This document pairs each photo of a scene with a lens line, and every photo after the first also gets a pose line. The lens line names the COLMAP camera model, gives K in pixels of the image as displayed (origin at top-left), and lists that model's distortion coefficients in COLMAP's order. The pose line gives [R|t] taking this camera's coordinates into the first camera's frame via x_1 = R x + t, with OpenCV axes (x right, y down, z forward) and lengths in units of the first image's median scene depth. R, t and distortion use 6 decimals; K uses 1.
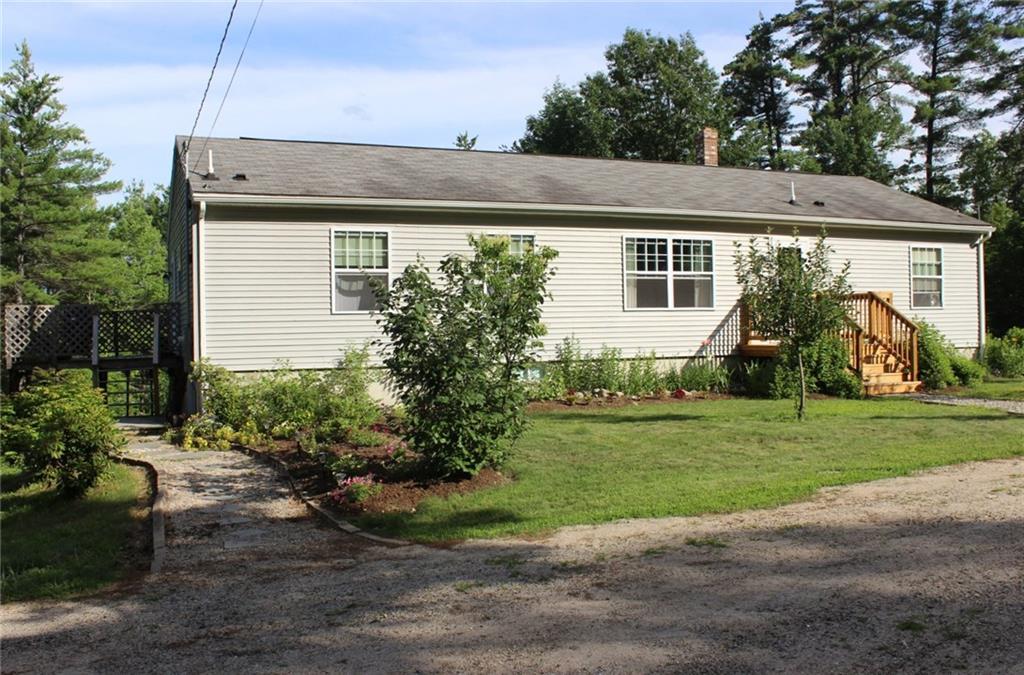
lens RADIAL K [[878.3, 0, 509.8], [0, 878.3, 335.6], [0, 0, 1]] dist [-0.063809, 0.024149]
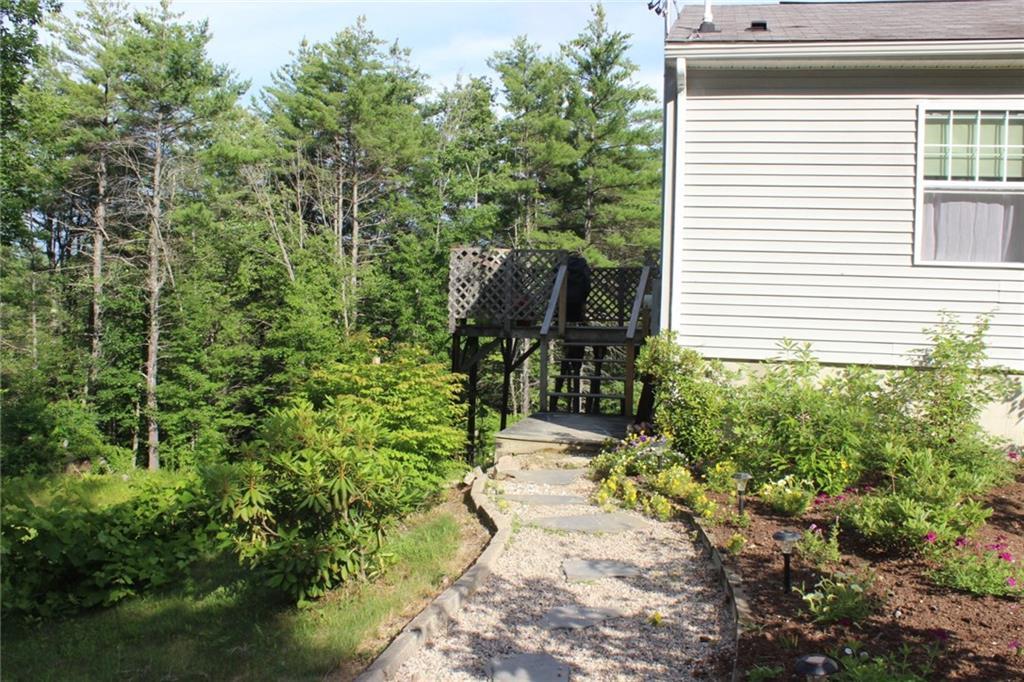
lens RADIAL K [[893.3, 0, 508.0], [0, 893.3, 331.1], [0, 0, 1]] dist [-0.110887, 0.059621]
pose [[0.796311, 0.056966, -0.602199, -0.065416], [-0.046926, 0.998373, 0.032390, 0.008455], [0.603064, 0.002466, 0.797689, 0.362226]]
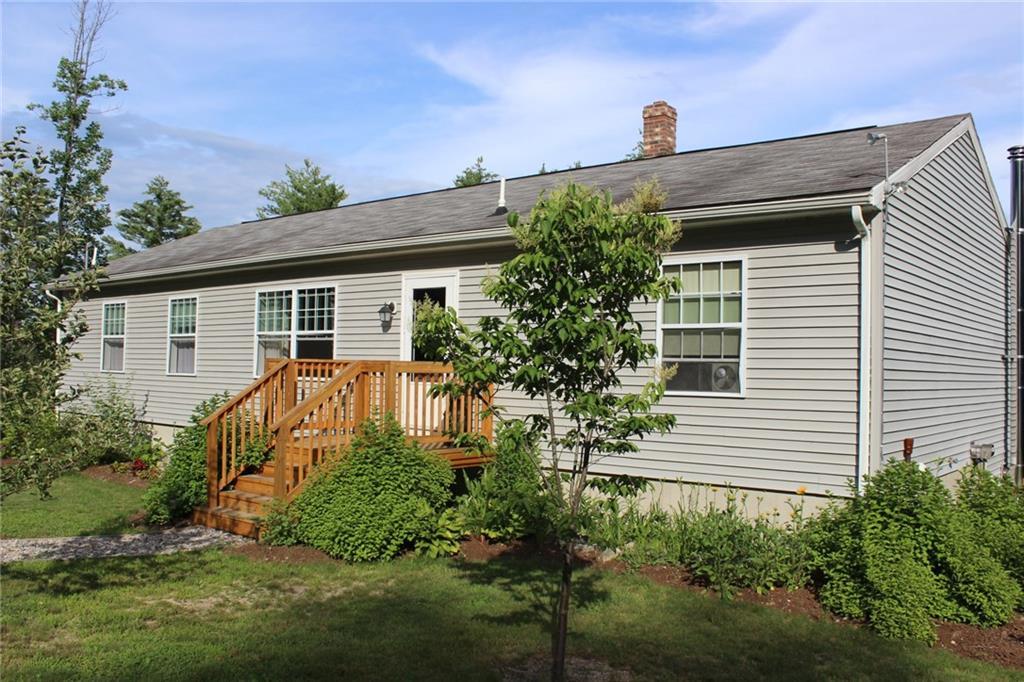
lens RADIAL K [[893.3, 0, 502.1], [0, 893.3, 333.2], [0, 0, 1]] dist [-0.110887, 0.059621]
pose [[0.462495, -0.000845, -0.886622, 0.986420], [-0.016625, 0.999815, -0.009625, -0.066281], [0.886466, 0.019192, 0.462395, 0.791399]]
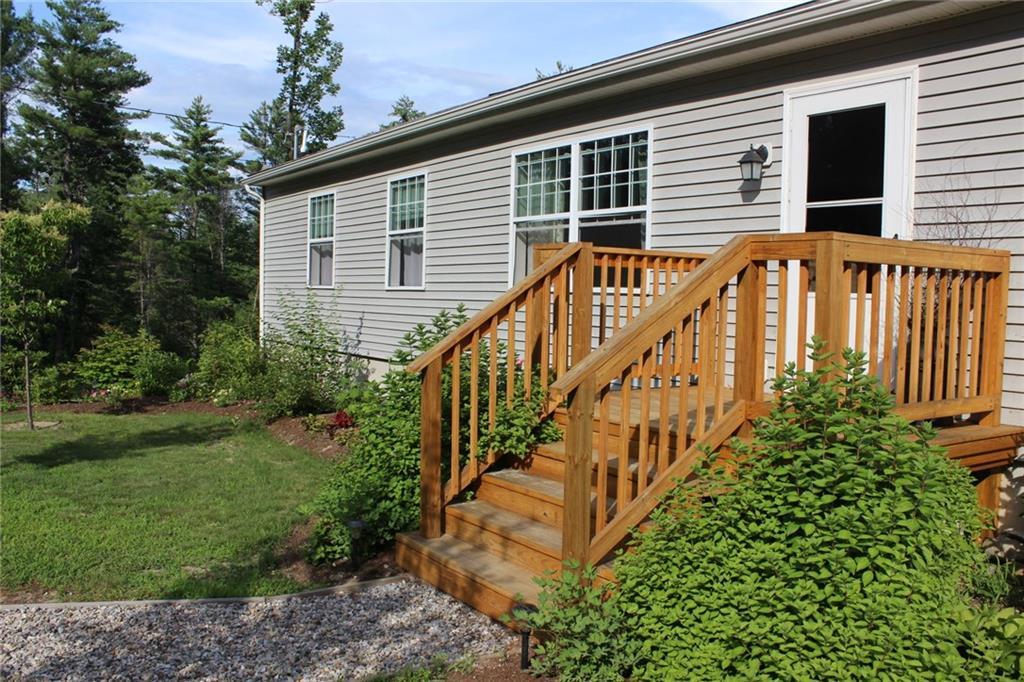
lens RADIAL K [[893.3, 0, 518.9], [0, 893.3, 344.1], [0, 0, 1]] dist [-0.110887, 0.059621]
pose [[0.224462, 0.083656, -0.970885, 0.657651], [-0.016192, 0.996491, 0.082119, -0.040386], [0.974348, -0.002712, 0.225029, 0.856872]]
